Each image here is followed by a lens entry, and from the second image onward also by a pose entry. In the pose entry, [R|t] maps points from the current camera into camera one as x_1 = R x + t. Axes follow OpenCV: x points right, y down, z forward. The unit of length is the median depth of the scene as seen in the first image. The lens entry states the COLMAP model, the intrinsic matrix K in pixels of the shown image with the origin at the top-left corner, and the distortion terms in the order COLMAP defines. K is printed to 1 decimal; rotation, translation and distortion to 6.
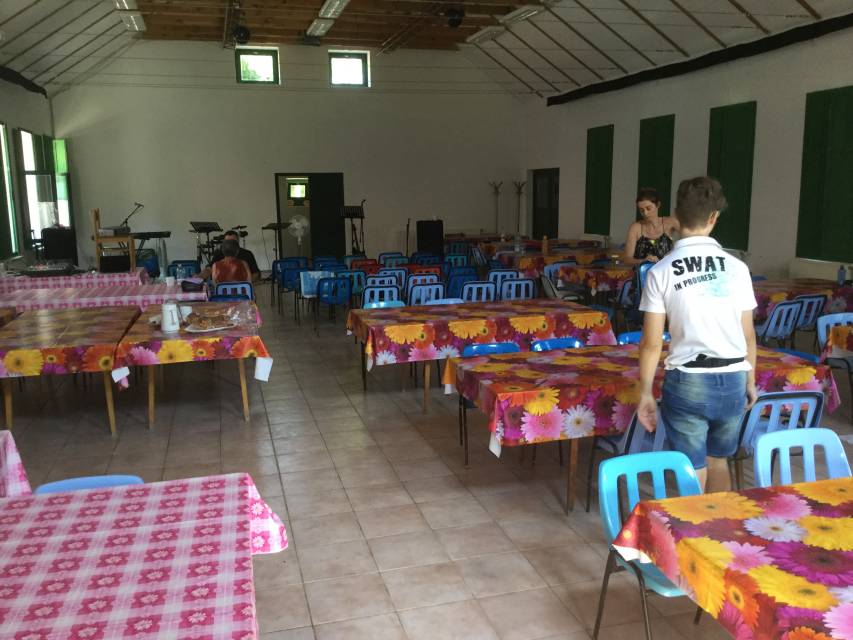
lens RADIAL K [[769.7, 0, 426.0], [0, 769.7, 319.8], [0, 0, 1]] dist [0.039443, 0.009772]
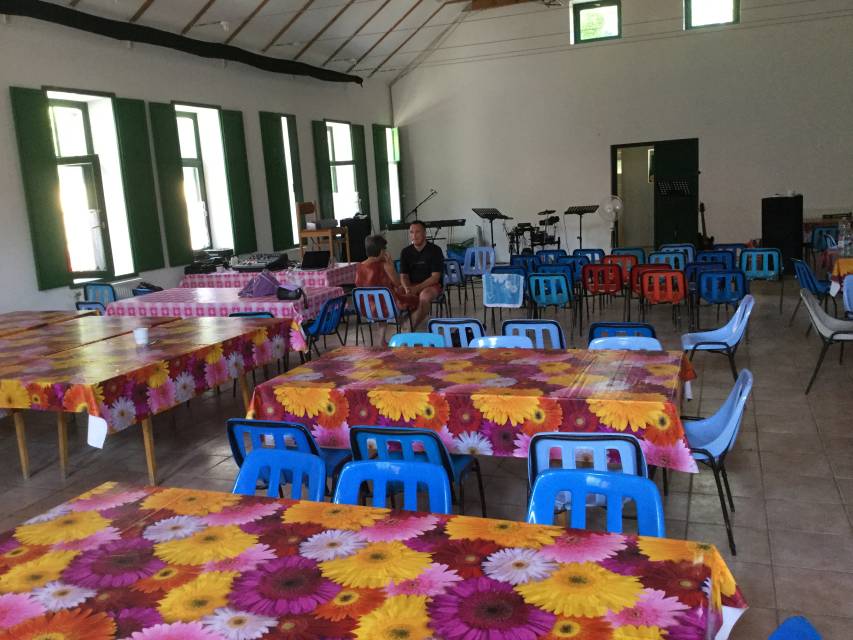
lens RADIAL K [[769.7, 0, 425.1], [0, 769.7, 318.7], [0, 0, 1]] dist [0.039443, 0.009772]
pose [[0.793664, 0.066904, -0.604666, 0.202147], [-0.048927, 0.997734, 0.046176, -0.038972], [0.606385, -0.007064, 0.795140, 0.267028]]
